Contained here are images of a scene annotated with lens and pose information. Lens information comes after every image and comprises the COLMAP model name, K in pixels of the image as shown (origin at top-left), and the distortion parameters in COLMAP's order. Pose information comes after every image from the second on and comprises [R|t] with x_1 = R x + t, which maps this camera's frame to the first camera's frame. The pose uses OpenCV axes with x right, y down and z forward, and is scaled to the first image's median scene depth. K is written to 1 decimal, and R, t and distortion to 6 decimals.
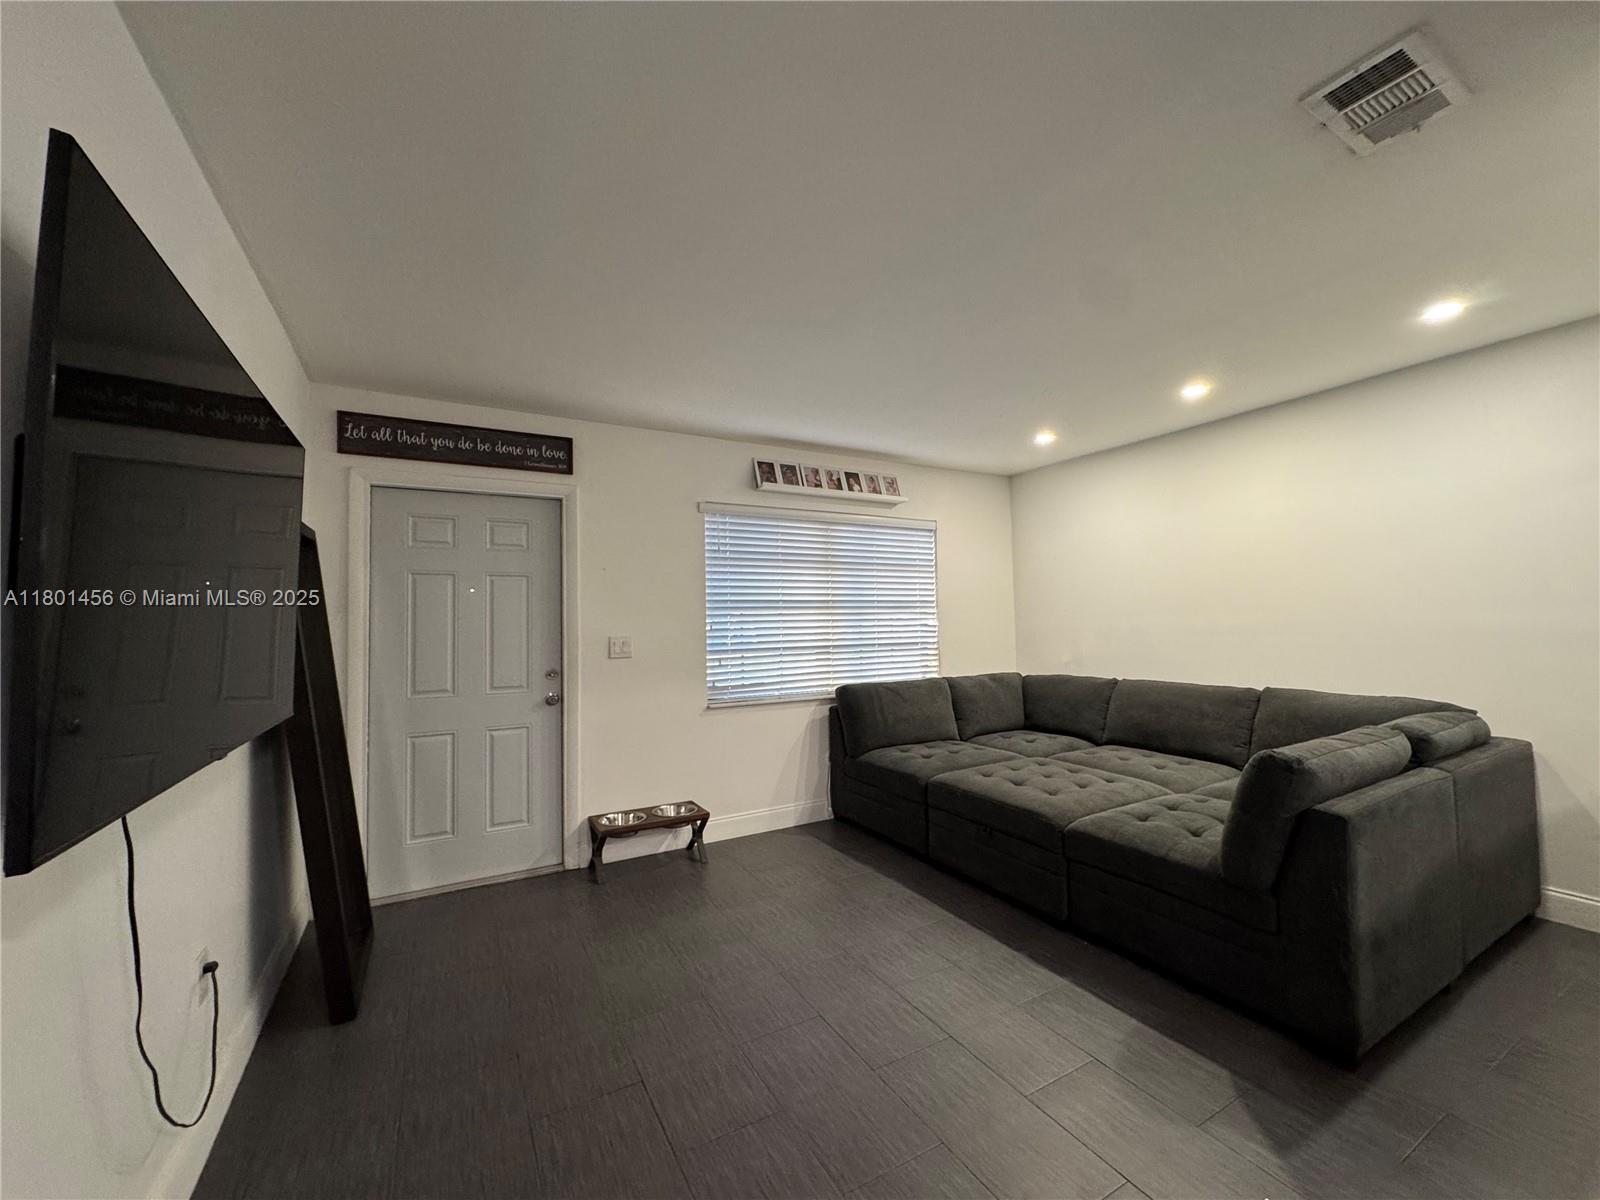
lens RADIAL K [[636.3, 0, 798.9], [0, 636.3, 597.6], [0, 0, 1]] dist [-0.000443, -0.000021]
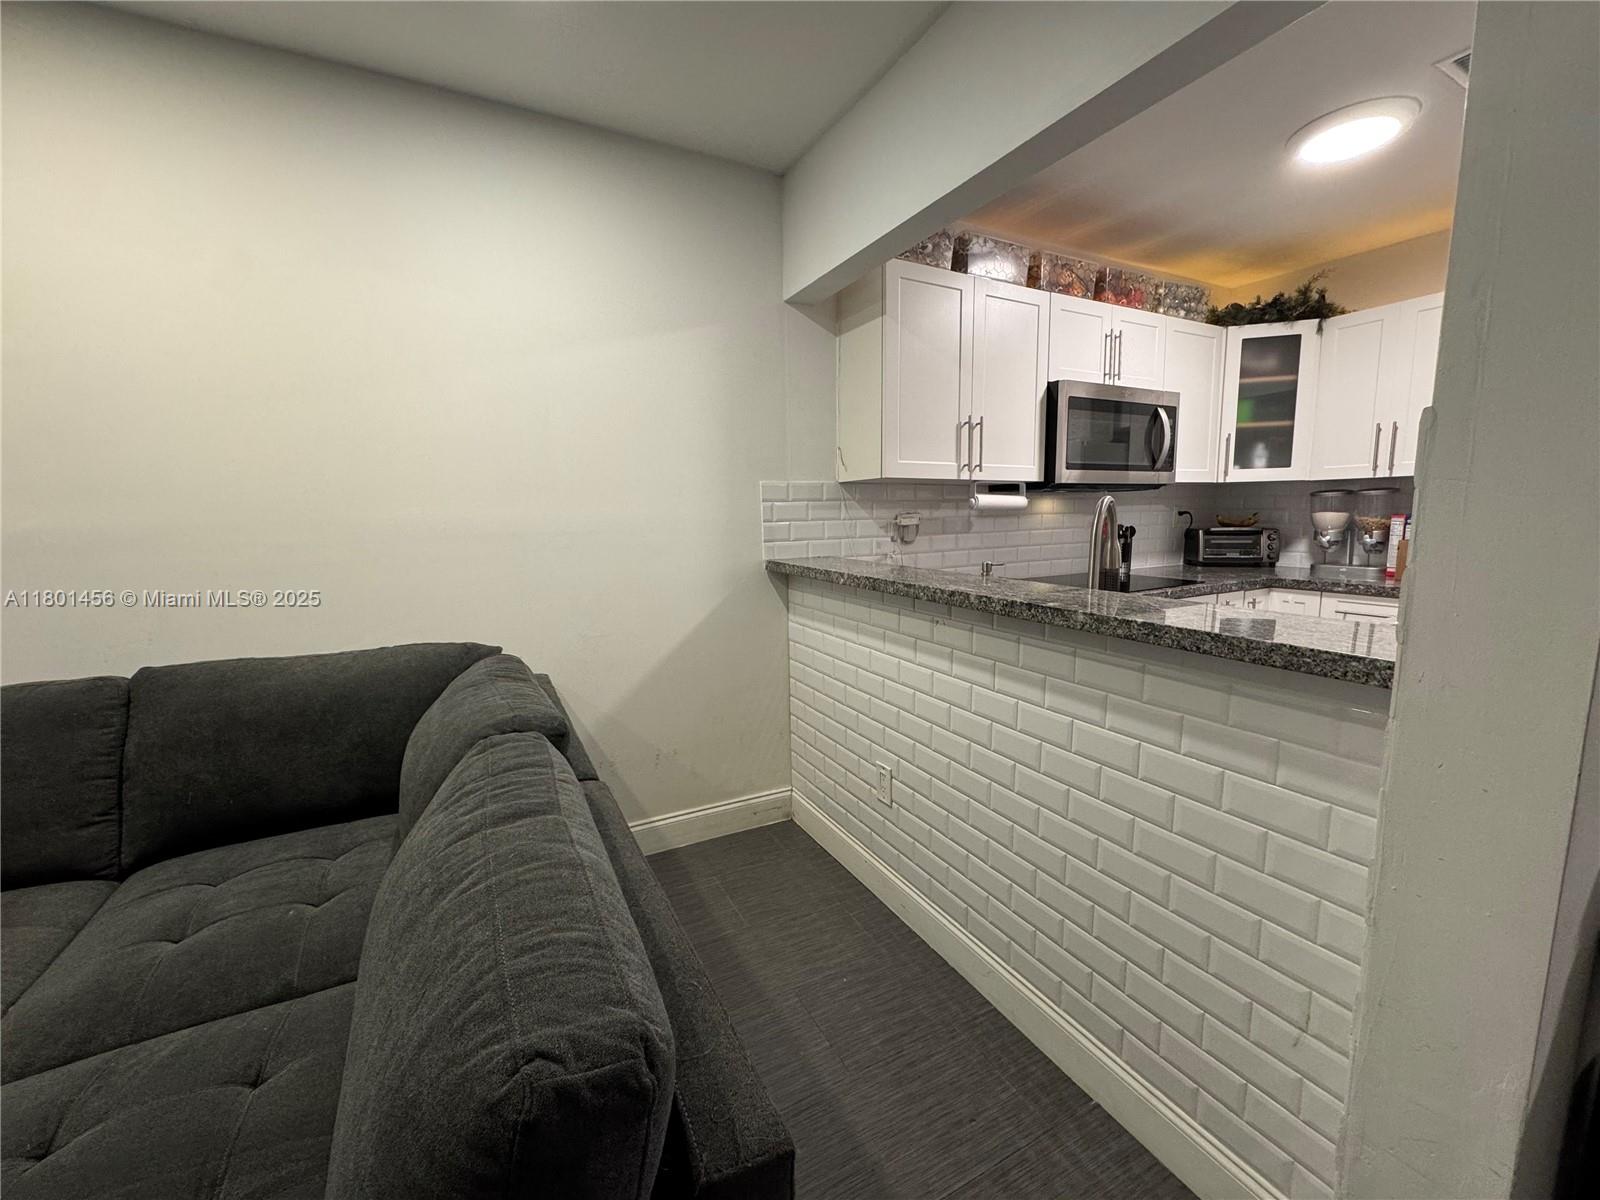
lens RADIAL K [[636.3, 0, 798.9], [0, 636.3, 597.6], [0, 0, 1]] dist [-0.000443, -0.000021]
pose [[0.031723, -0.115542, 0.992796, 0.255397], [-0.035015, 0.992558, 0.116634, 0.017989], [-0.998883, -0.038463, 0.027441, 0.435833]]
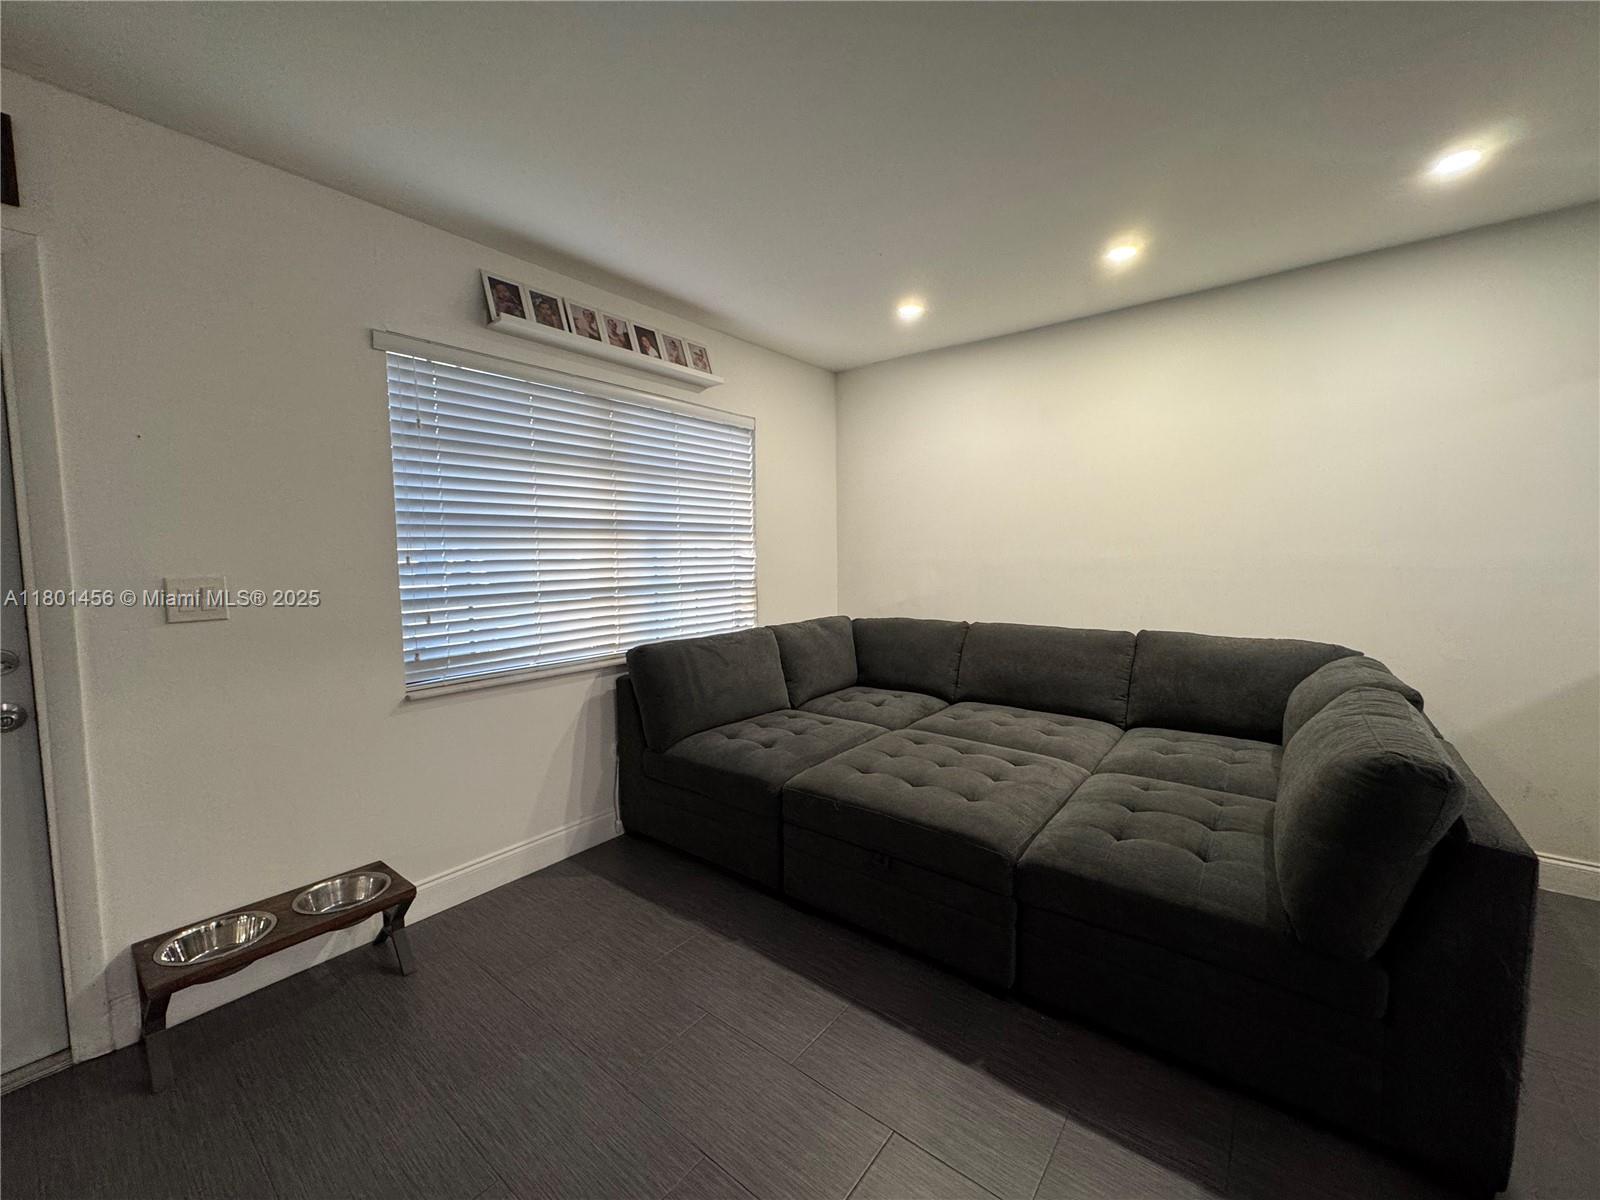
lens RADIAL K [[636.3, 0, 798.9], [0, 636.3, 597.6], [0, 0, 1]] dist [-0.000443, -0.000021]
pose [[0.922710, -0.019969, 0.384978, -0.032499], [-0.020680, 0.994655, 0.101158, 0.014389], [-0.384940, -0.101301, 0.917365, 0.317360]]
